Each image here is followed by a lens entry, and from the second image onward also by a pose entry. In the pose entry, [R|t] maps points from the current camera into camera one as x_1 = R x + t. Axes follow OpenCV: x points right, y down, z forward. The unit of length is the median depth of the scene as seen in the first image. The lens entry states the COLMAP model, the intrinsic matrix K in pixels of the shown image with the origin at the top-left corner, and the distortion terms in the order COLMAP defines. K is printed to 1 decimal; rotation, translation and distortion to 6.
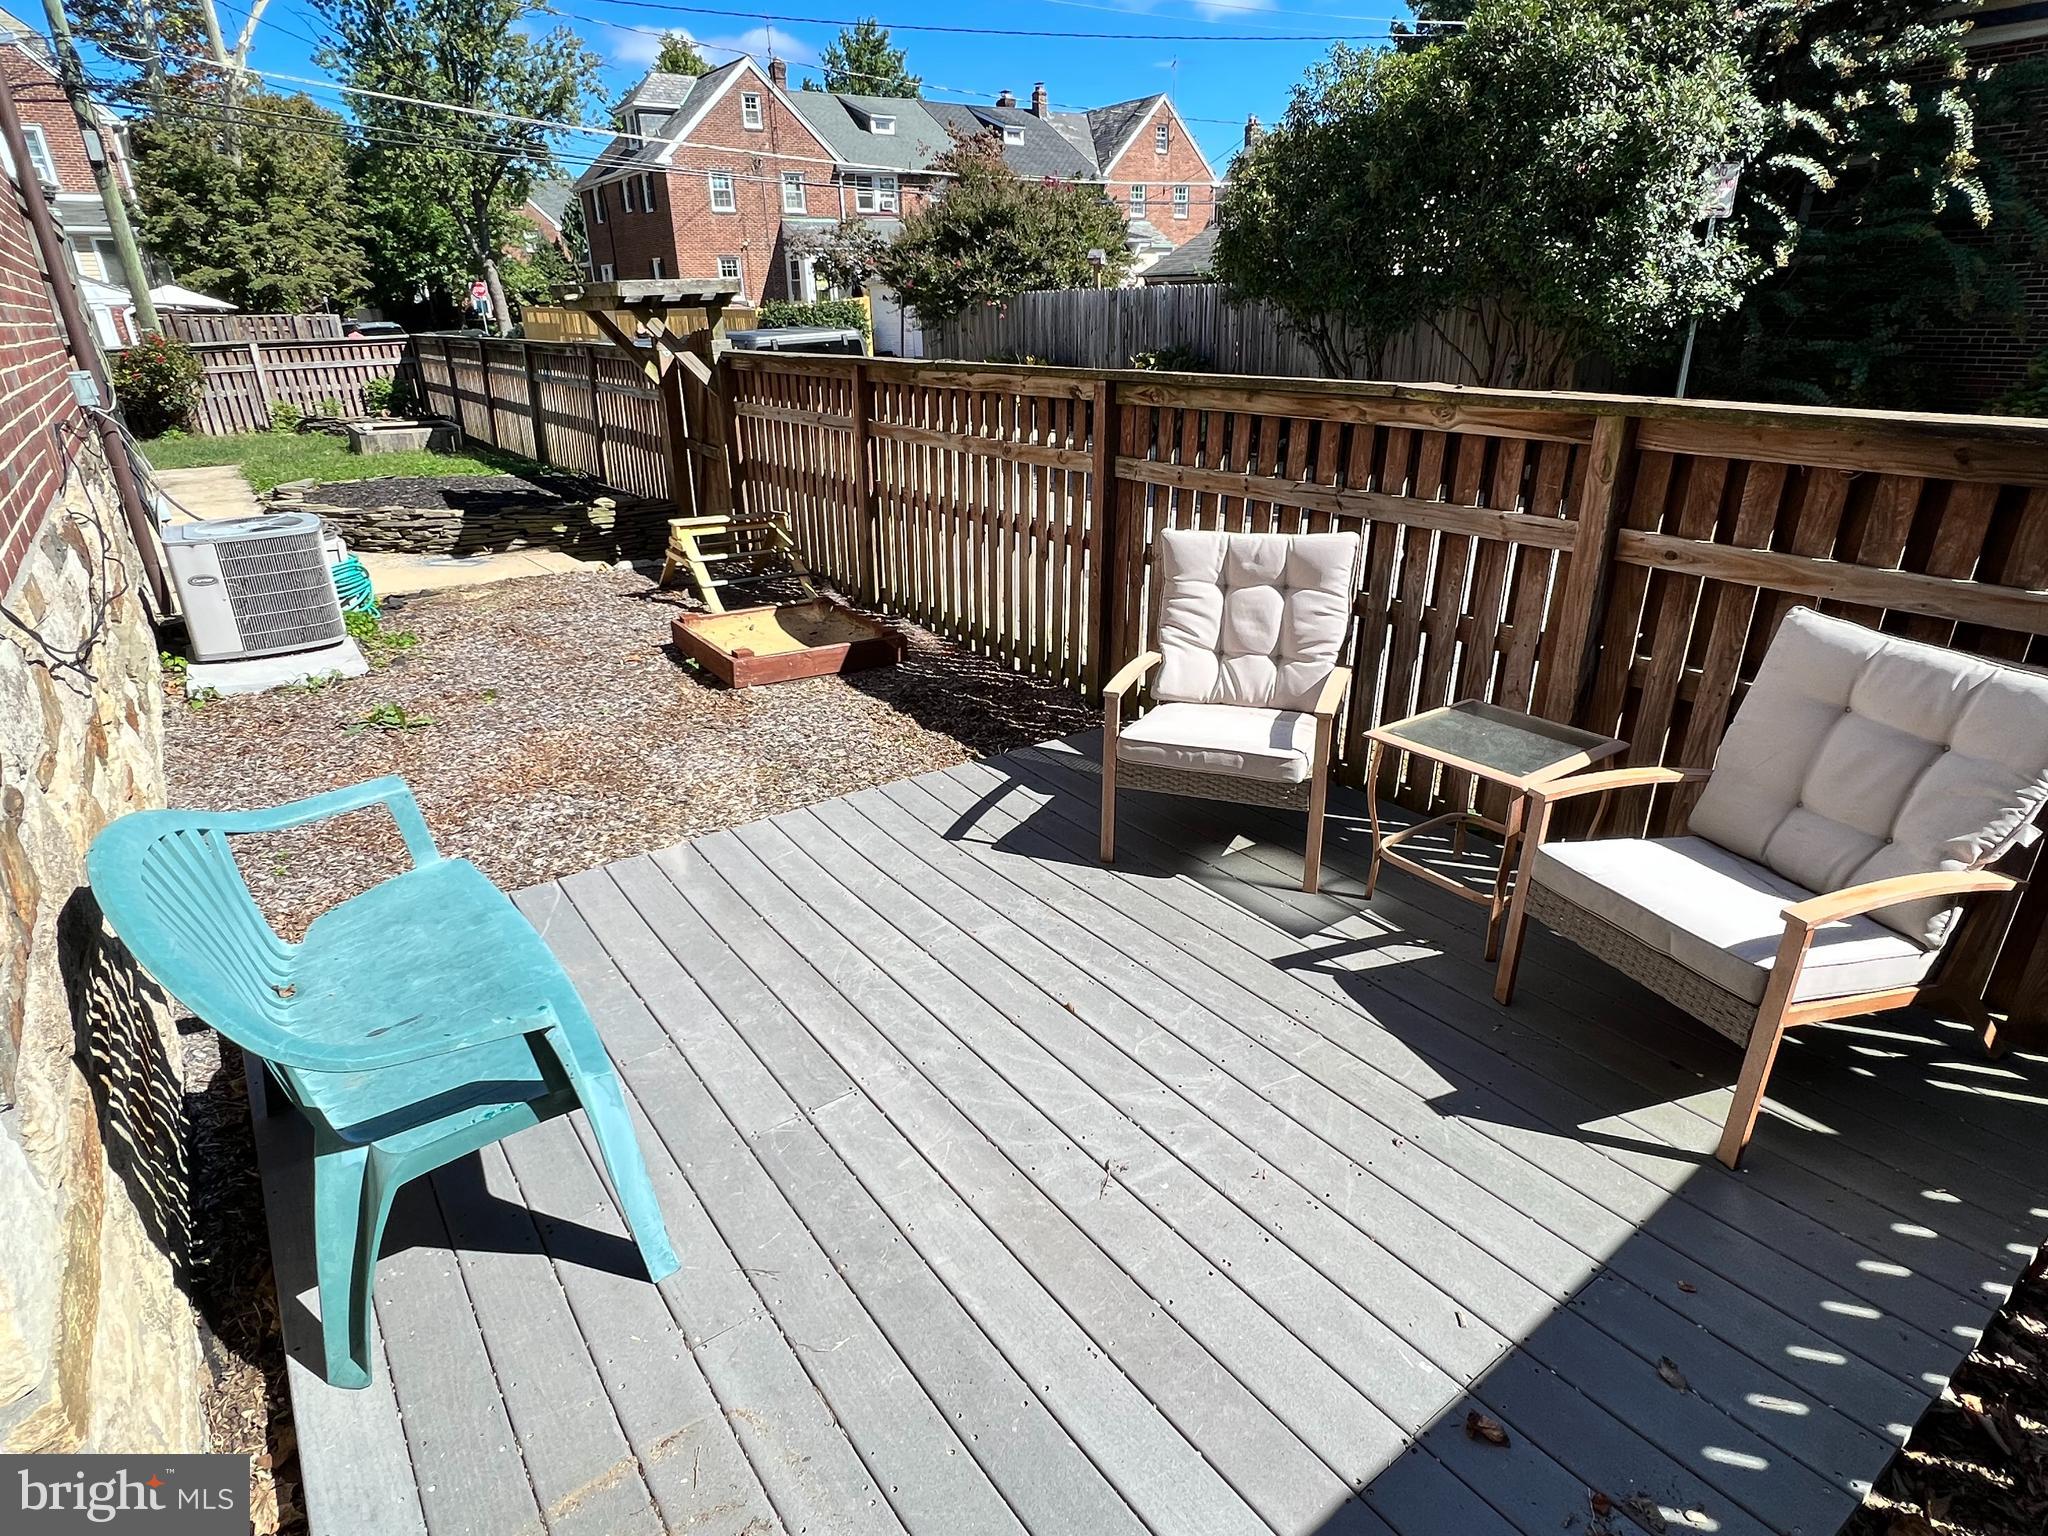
lens RADIAL K [[1119.0, 0, 1015.7], [0, 1119.0, 768.8], [0, 0, 1]] dist [0.000890, 0.000156]
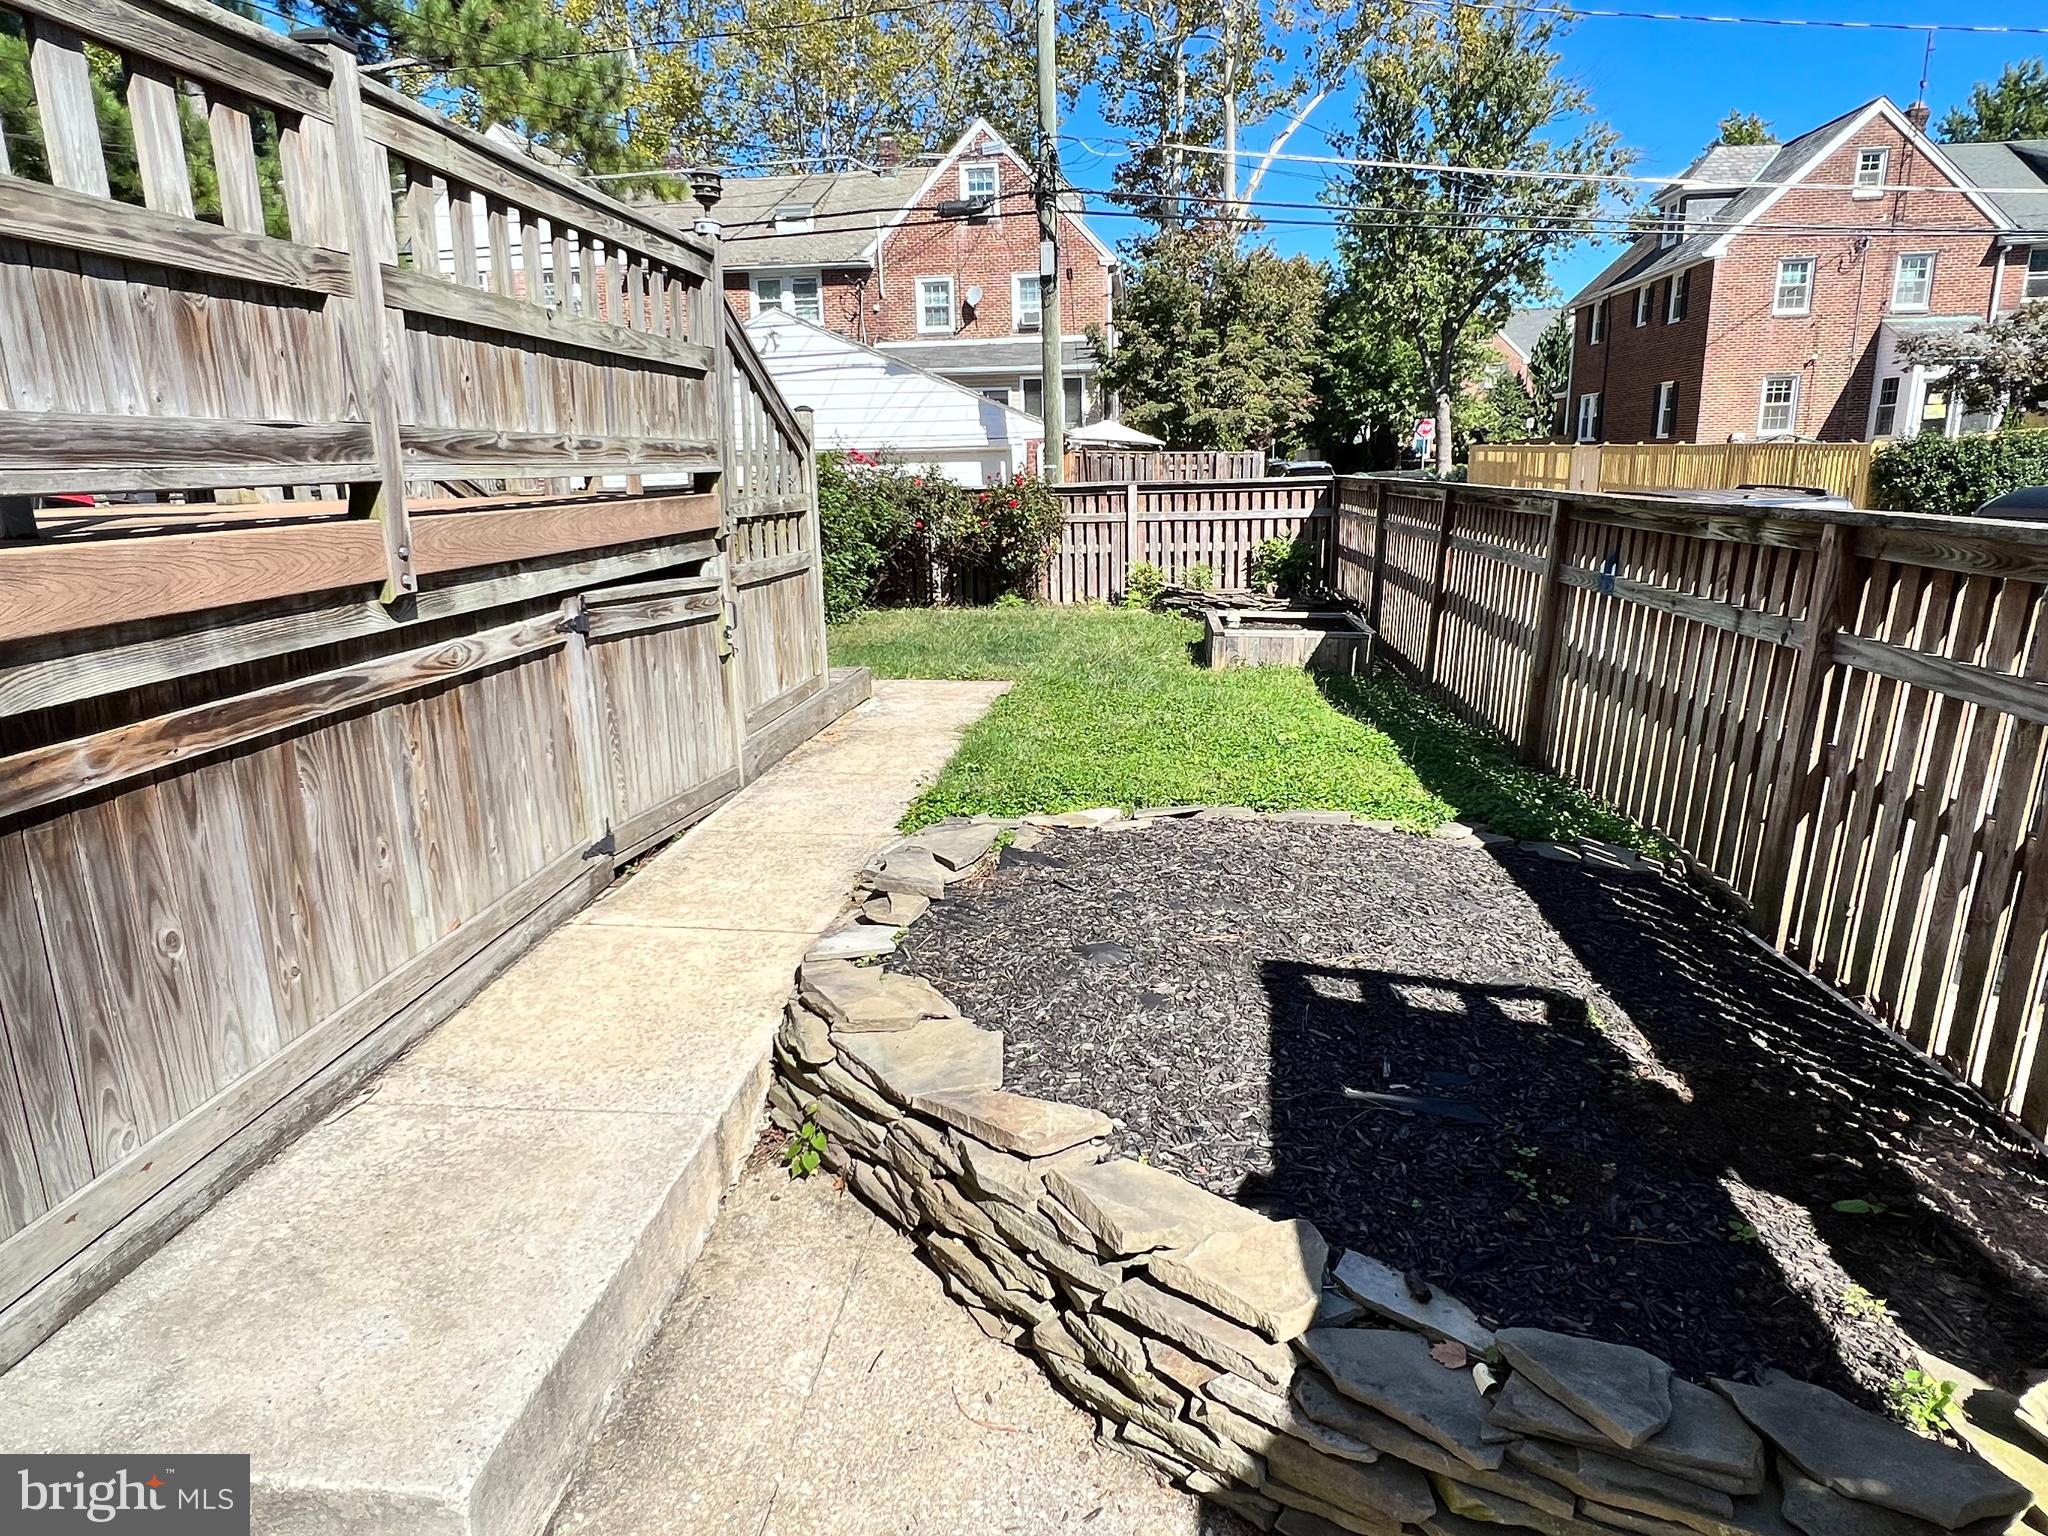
lens RADIAL K [[1211.2, 0, 1022.4], [0, 1211.2, 772.2], [0, 0, 1]] dist [-0.005306, 0.000564]
pose [[0.752712, 0.168588, -0.636399, -0.113522], [-0.250288, 0.967354, -0.039772, -0.083619], [0.608918, 0.189220, 0.770334, 0.215135]]
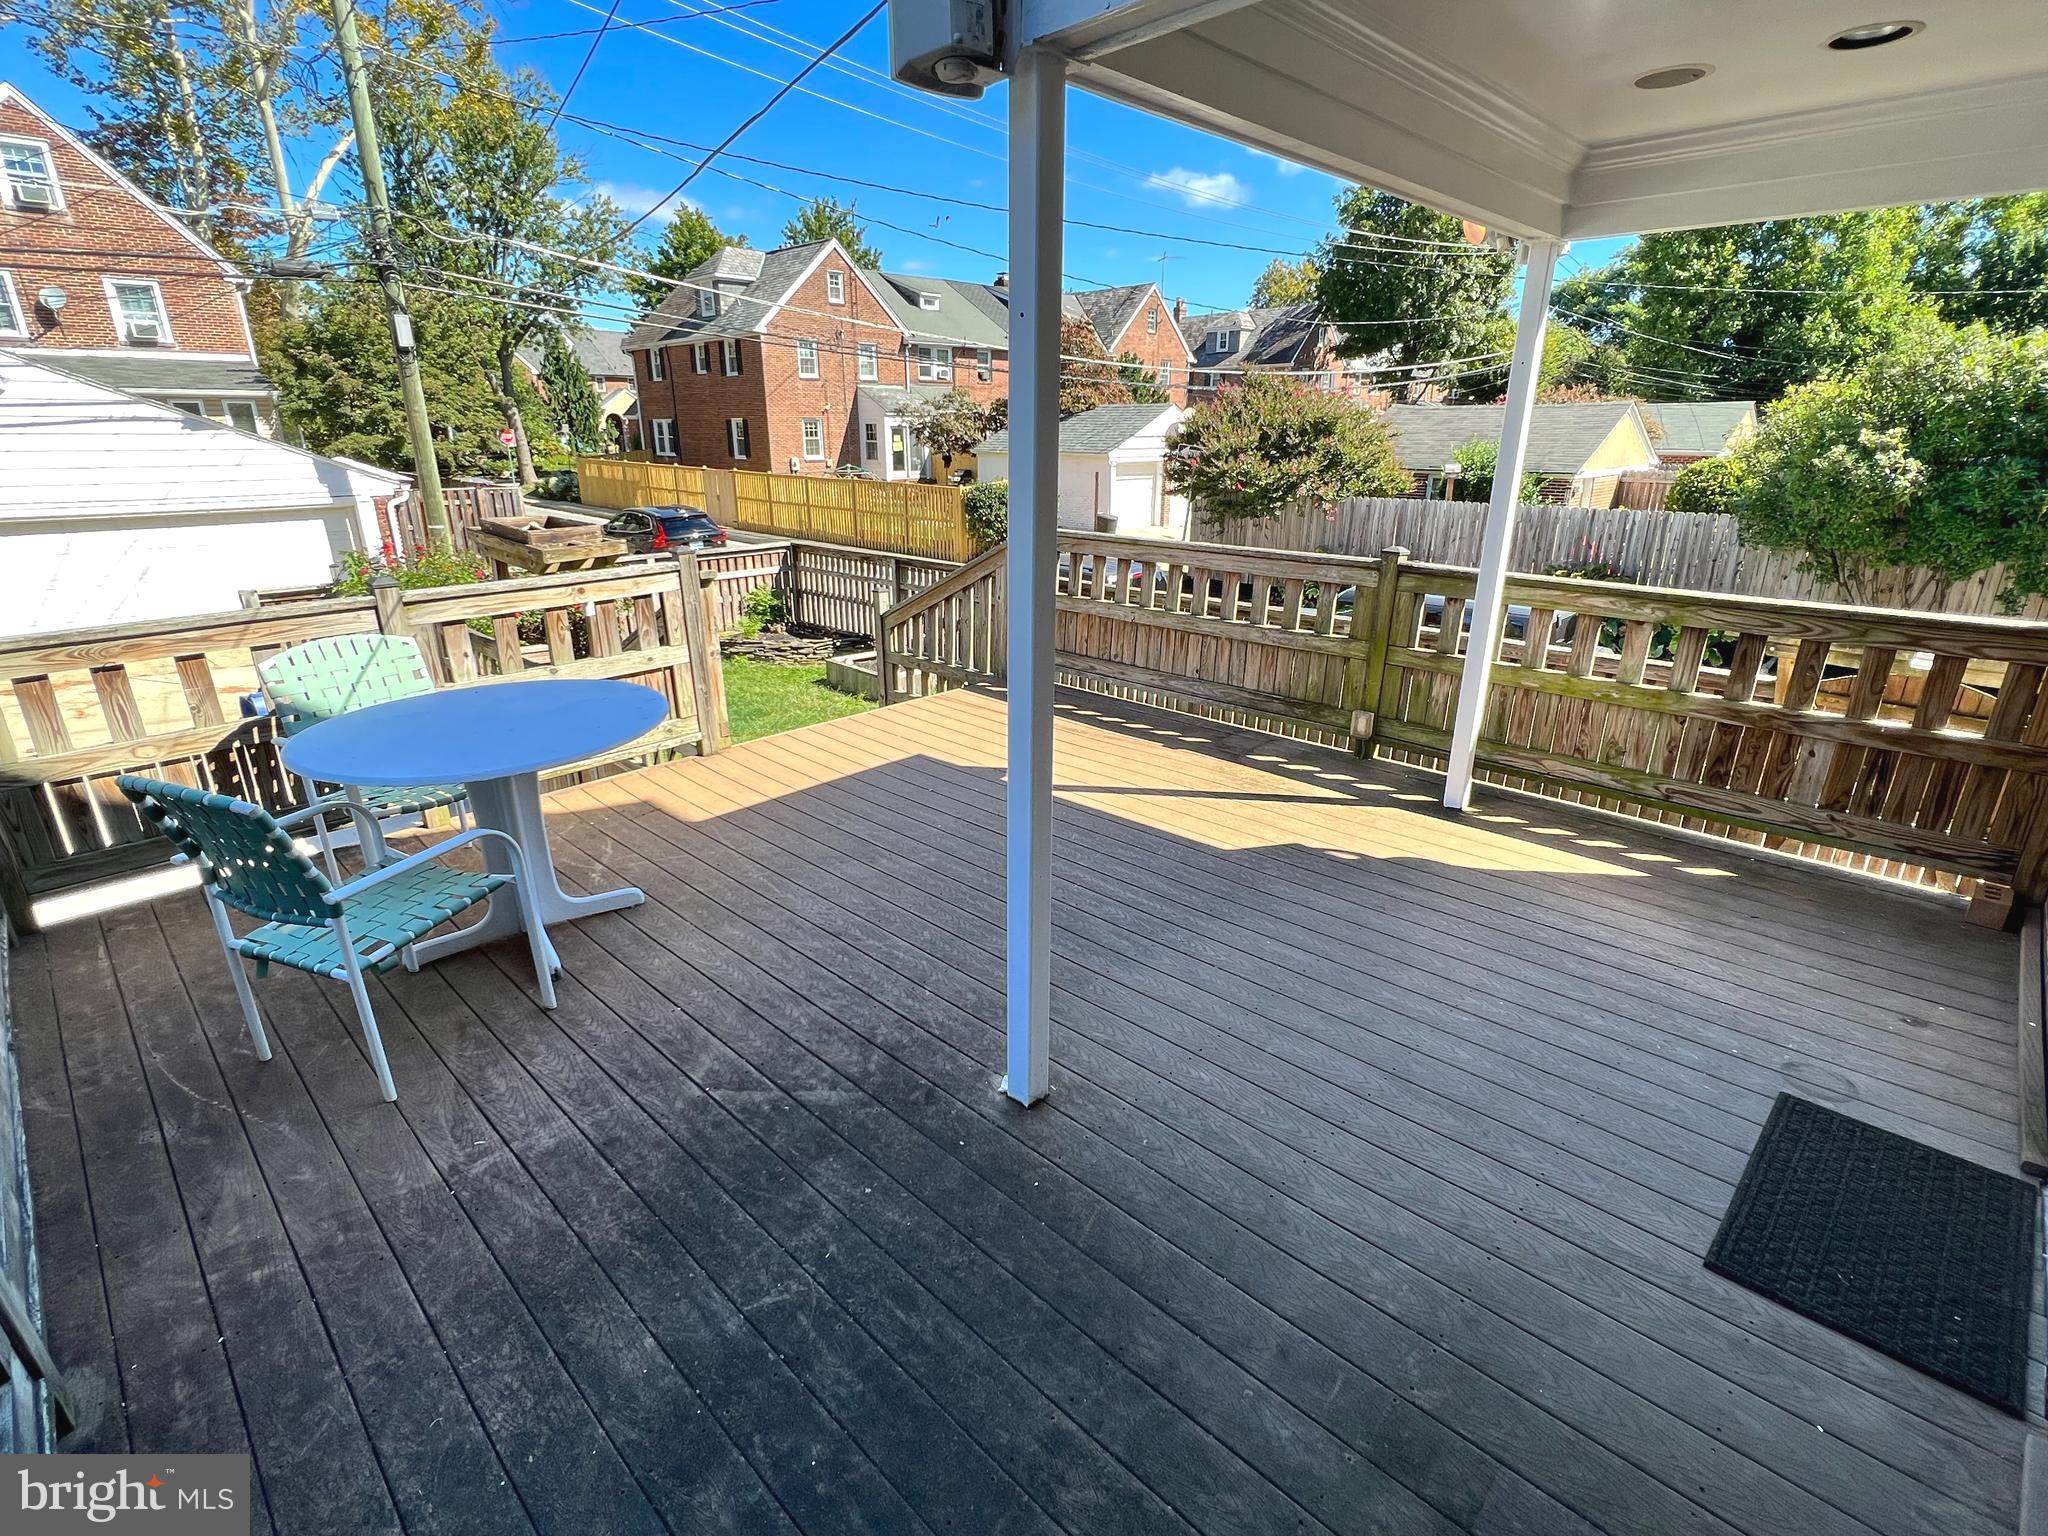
lens RADIAL K [[964.6, 0, 1008.4], [0, 964.6, 773.3], [0, 0, 1]] dist [0.000990, -0.000501]
pose [[0.985757, -0.037693, 0.163898, -0.294517], [0.046300, 0.997725, -0.049011, -0.086533], [-0.161677, 0.055902, 0.985259, 0.109465]]
